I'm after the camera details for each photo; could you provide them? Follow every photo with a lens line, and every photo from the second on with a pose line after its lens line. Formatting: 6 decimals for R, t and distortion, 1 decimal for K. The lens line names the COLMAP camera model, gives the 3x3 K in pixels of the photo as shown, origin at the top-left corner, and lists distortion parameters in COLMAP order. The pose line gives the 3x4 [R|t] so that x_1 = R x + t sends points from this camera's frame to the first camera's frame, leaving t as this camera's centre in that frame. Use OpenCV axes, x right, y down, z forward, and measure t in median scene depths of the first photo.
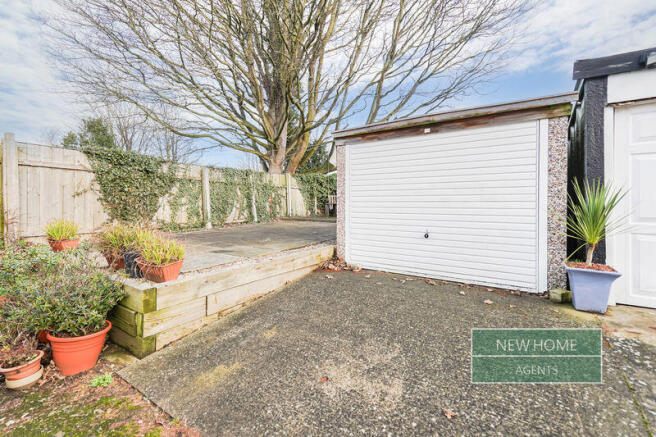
lens RADIAL K [[301.1, 0, 328.0], [0, 301.1, 215.3], [0, 0, 1]] dist [0.006423, 0.000727]
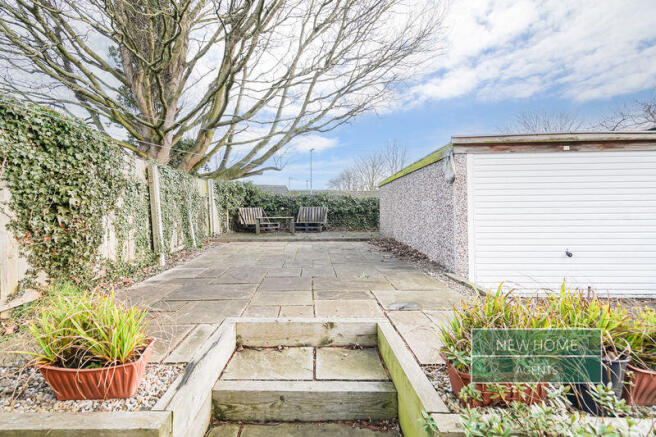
lens RADIAL K [[301.1, 0, 327.6], [0, 301.1, 216.1], [0, 0, 1]] dist [0.006423, 0.000727]
pose [[0.839765, -0.014578, 0.542754, -0.620951], [0.031080, 0.999291, -0.021248, -0.043613], [-0.542060, 0.034712, 0.839623, 0.425704]]
